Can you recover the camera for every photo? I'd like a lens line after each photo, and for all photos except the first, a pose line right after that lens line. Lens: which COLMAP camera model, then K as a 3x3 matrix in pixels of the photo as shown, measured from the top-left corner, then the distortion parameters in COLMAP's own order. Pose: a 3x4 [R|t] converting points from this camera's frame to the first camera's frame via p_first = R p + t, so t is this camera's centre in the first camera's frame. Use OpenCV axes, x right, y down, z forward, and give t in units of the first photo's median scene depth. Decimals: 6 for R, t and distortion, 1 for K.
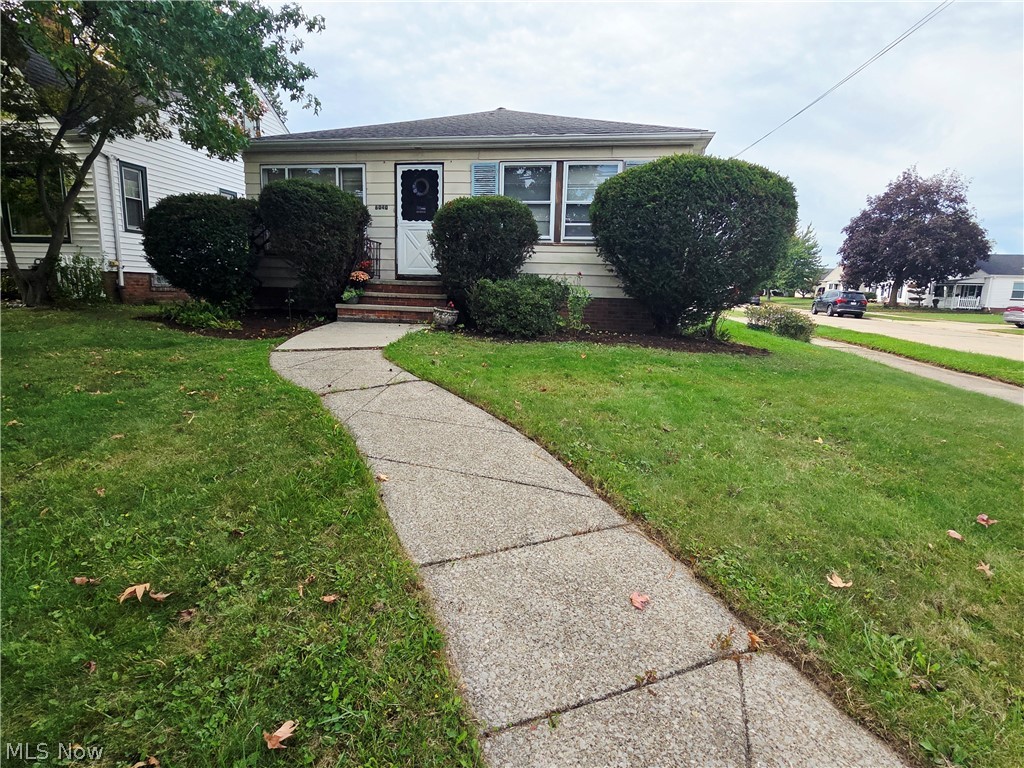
lens RADIAL K [[536.8, 0, 530.8], [0, 536.8, 382.6], [0, 0, 1]] dist [-0.004505, -0.001387]
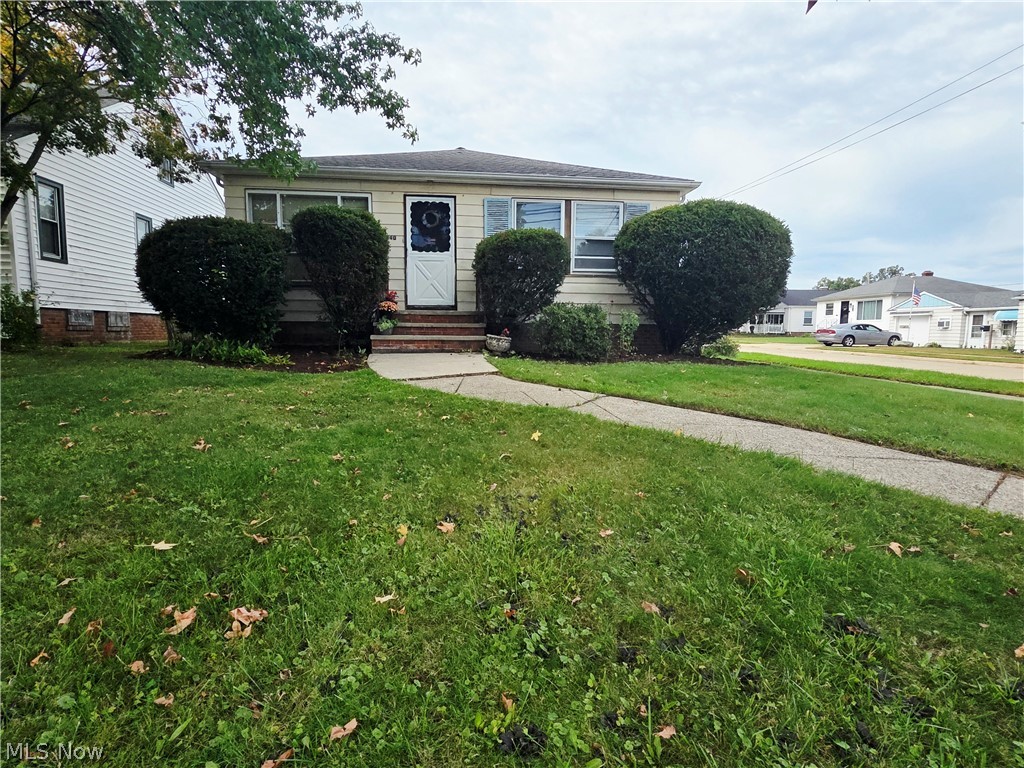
lens RADIAL K [[536.8, 0, 530.8], [0, 536.8, 382.6], [0, 0, 1]] dist [-0.004505, -0.001387]
pose [[0.956538, -0.052482, 0.286846, -0.340329], [0.071598, 0.995829, -0.056557, 0.010765], [-0.282681, 0.074636, 0.956306, 0.011070]]
